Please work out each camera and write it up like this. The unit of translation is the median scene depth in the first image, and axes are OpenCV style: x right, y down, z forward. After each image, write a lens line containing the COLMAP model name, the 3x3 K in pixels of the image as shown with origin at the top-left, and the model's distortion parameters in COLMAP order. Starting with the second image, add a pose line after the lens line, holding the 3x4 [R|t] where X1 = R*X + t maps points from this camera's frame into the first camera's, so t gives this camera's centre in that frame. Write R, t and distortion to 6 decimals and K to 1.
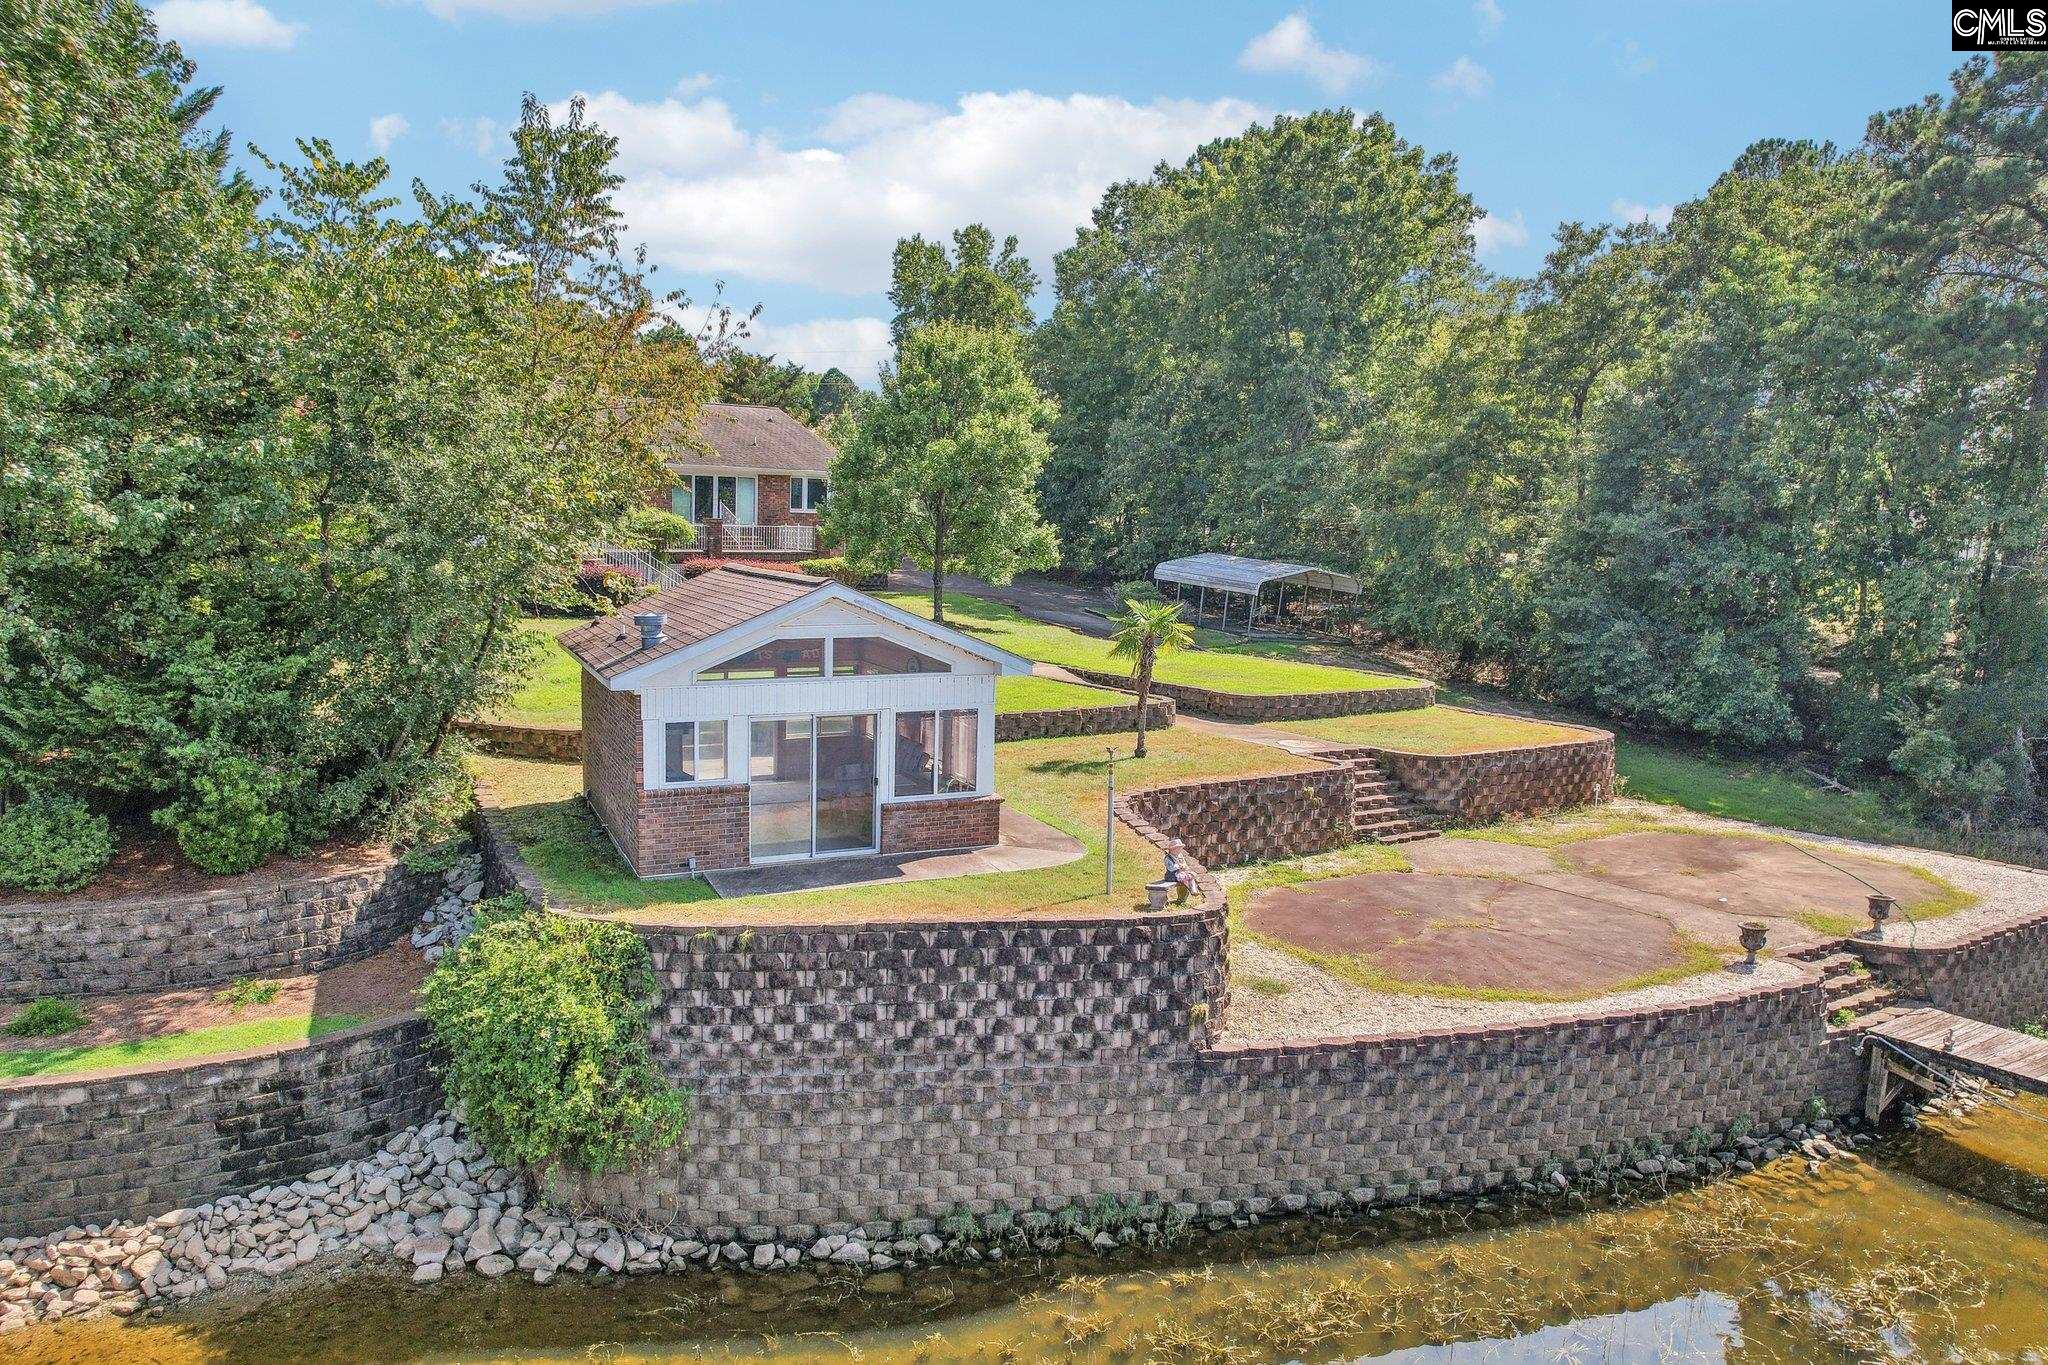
lens RADIAL K [[1420.6, 0, 1062.4], [0, 1420.6, 687.1], [0, 0, 1]] dist [-0.038389, 0.000683]
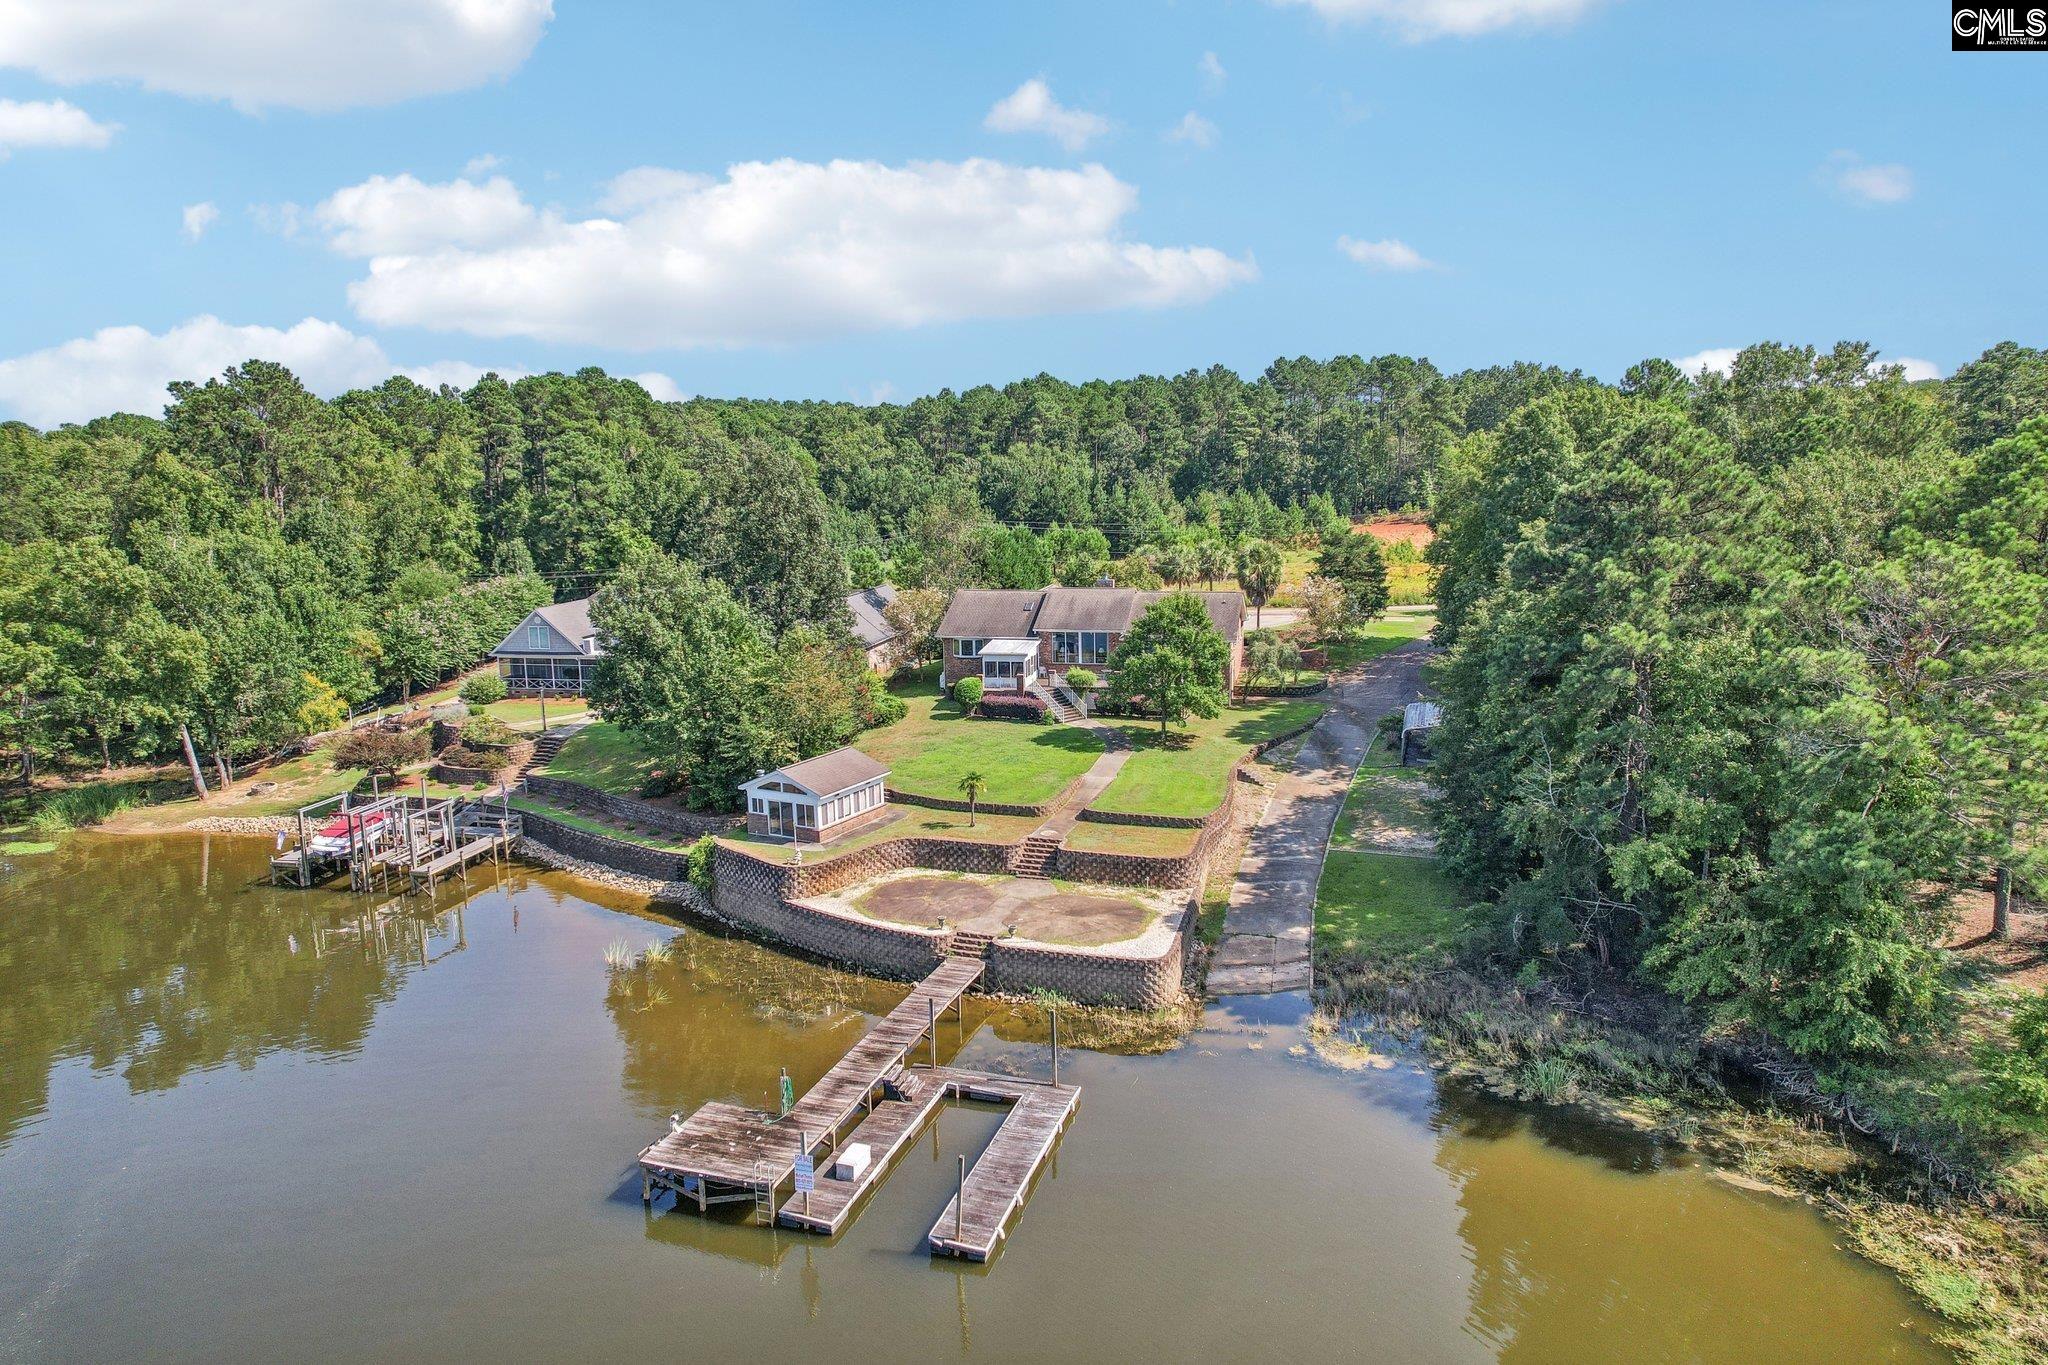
lens RADIAL K [[1322.6, 0, 1029.2], [0, 1322.6, 679.5], [0, 0, 1]] dist [-0.051499, 0.038713]
pose [[0.594040, 0.098971, -0.798324, 2.336758], [-0.062332, 0.995082, 0.076982, -0.479638], [0.802017, 0.004030, 0.597288, -0.481303]]
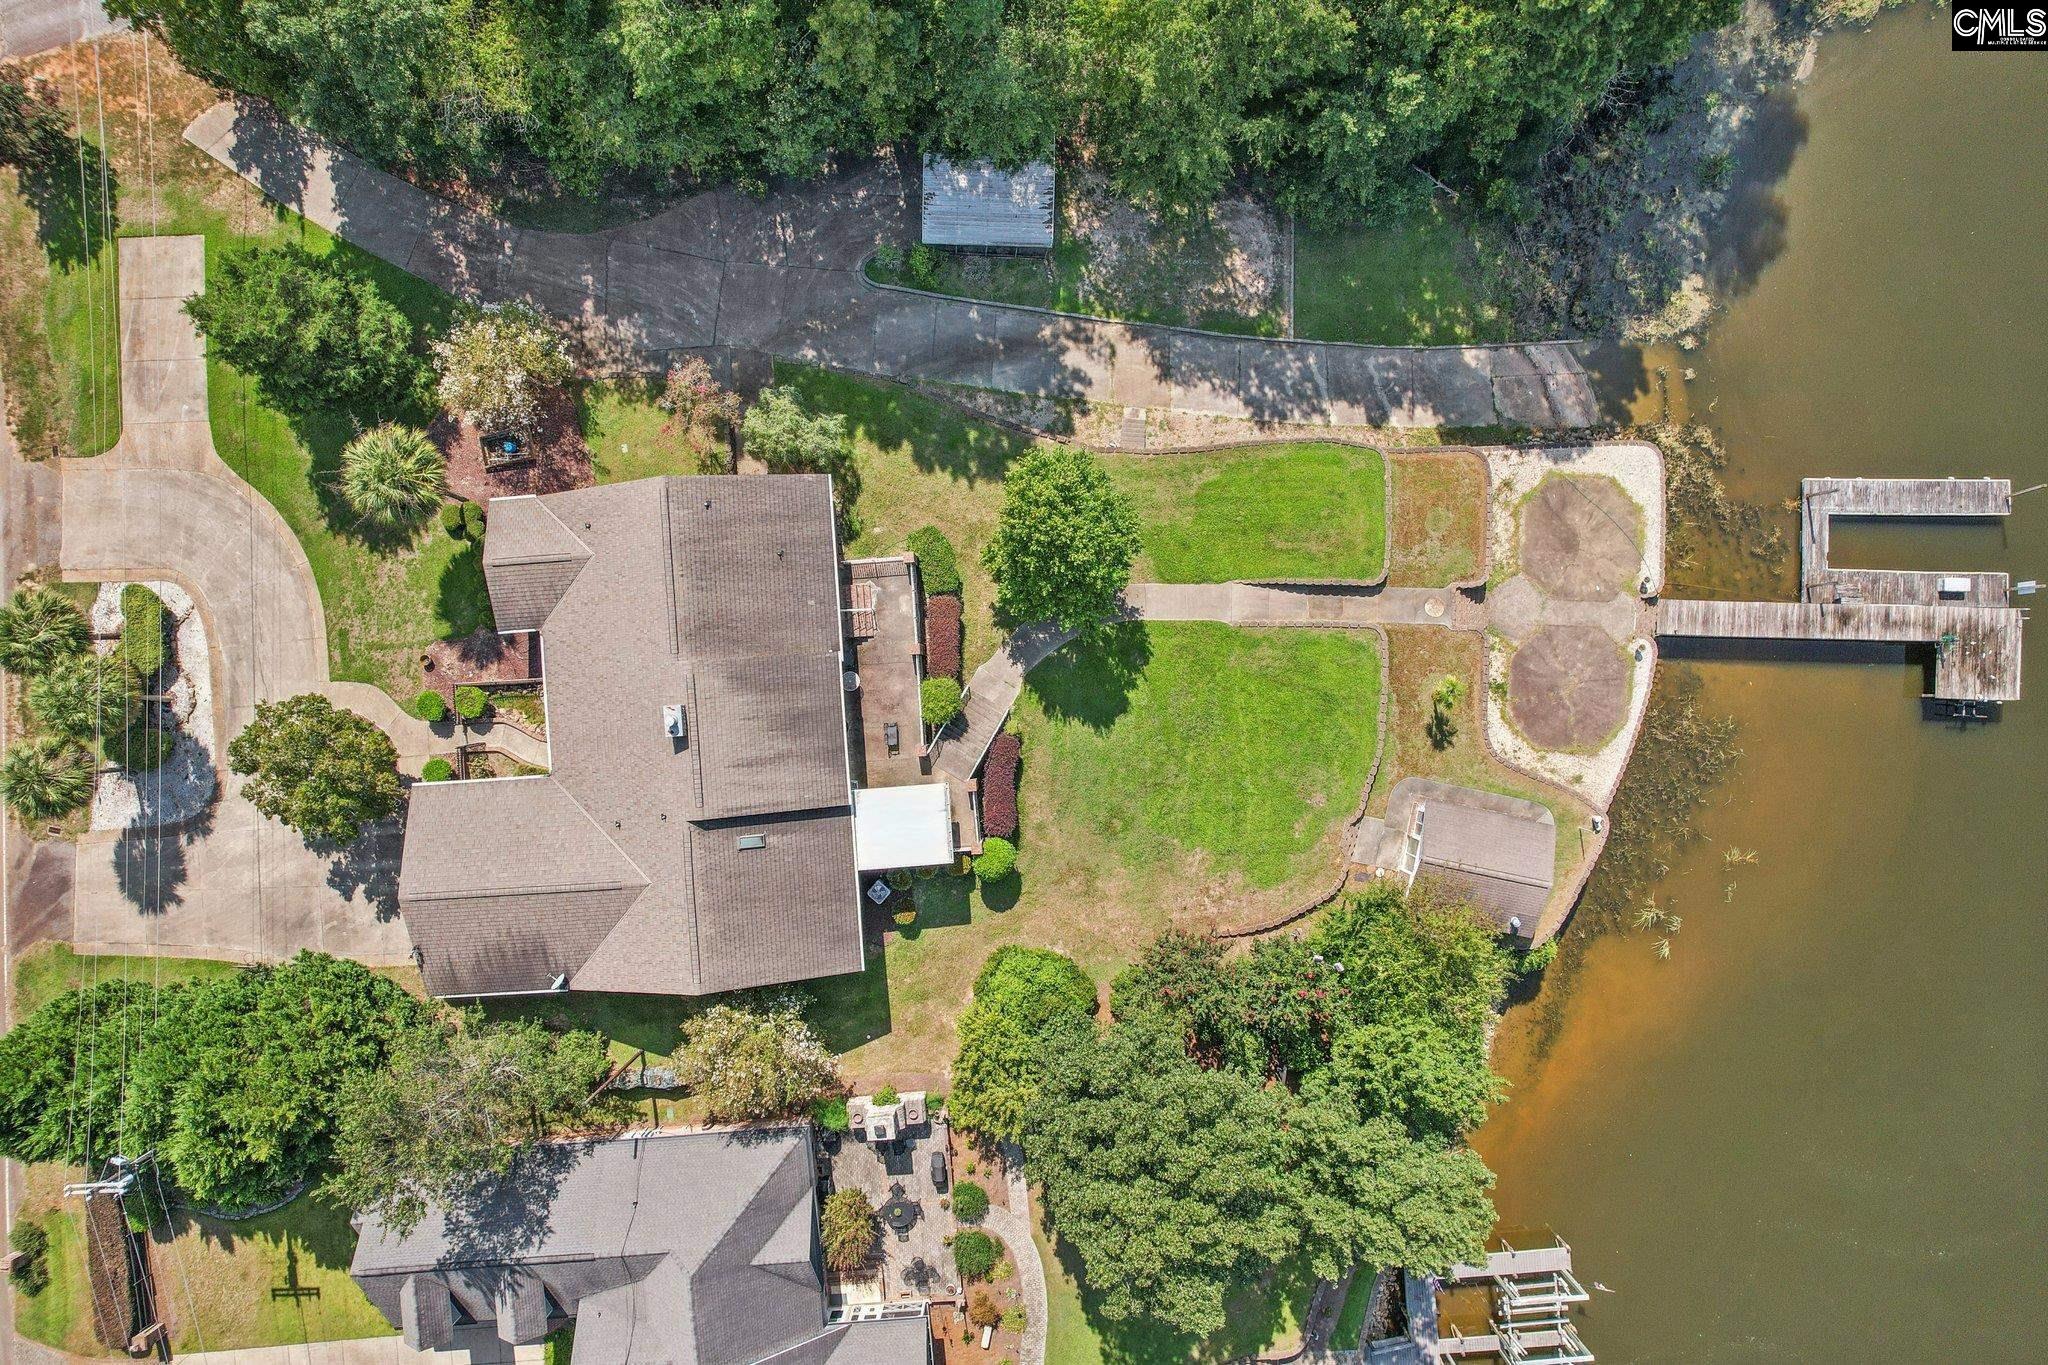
lens RADIAL K [[1322.6, 0, 1029.2], [0, 1322.6, 679.5], [0, 0, 1]] dist [-0.051499, 0.038713]
pose [[0.597311, -0.801503, -0.028497, -0.322223], [0.113959, 0.049648, 0.992244, -2.621632], [-0.793872, -0.595926, 0.120994, 1.434744]]
